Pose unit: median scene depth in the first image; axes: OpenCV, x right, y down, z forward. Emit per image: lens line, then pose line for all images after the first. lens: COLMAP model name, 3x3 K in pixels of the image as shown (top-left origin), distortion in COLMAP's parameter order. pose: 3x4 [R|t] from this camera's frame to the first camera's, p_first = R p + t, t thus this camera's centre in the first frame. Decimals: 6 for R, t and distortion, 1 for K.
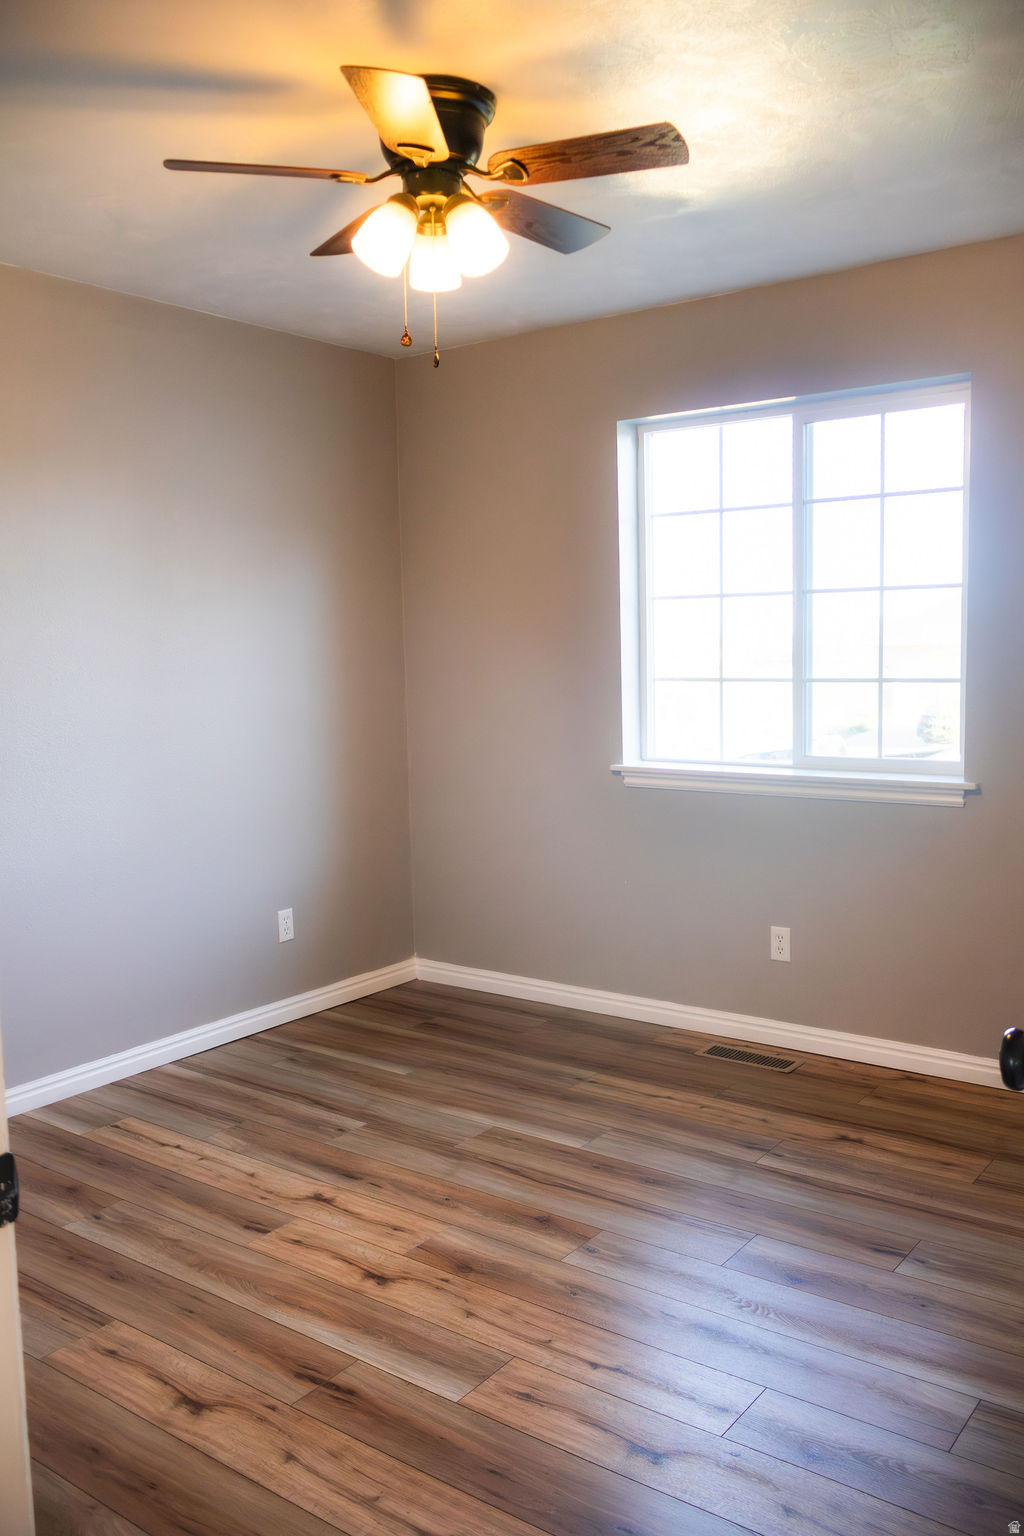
lens RADIAL K [[1323.1, 0, 512.5], [0, 1323.1, 764.4], [0, 0, 1]] dist [0.014322, 0.009135]
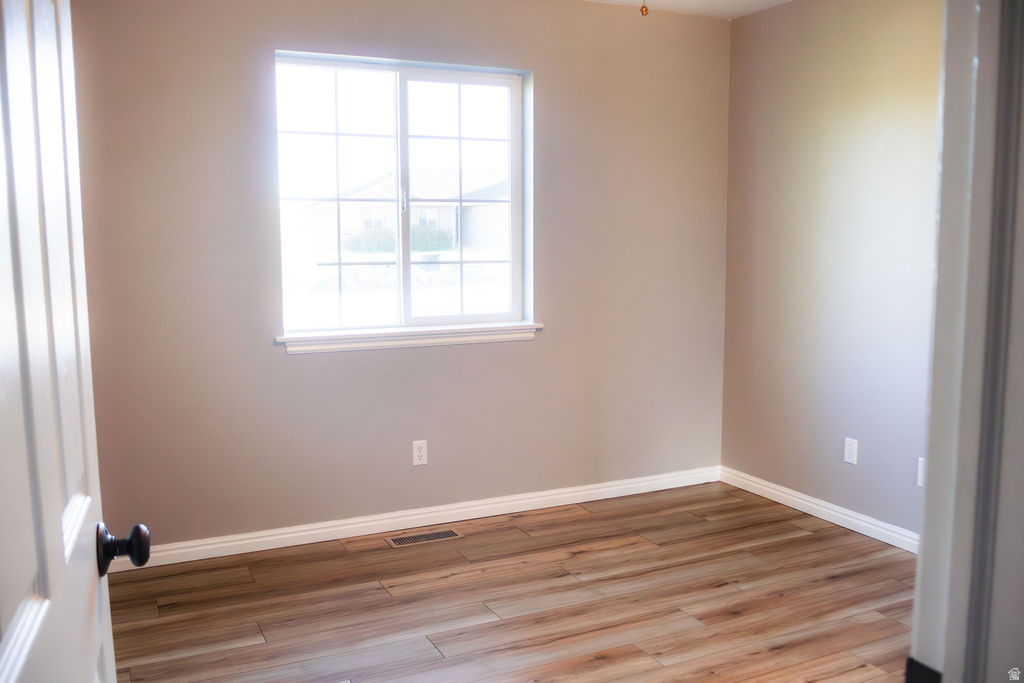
lens RADIAL K [[930.0, 0, 527.3], [0, 930.0, 319.4], [0, 0, 1]] dist [-0.062665, 0.017329]
pose [[0.438438, -0.070933, 0.895958, -0.634646], [0.079368, 0.996042, 0.040018, -0.035200], [-0.895250, 0.053565, 0.442332, 0.478711]]
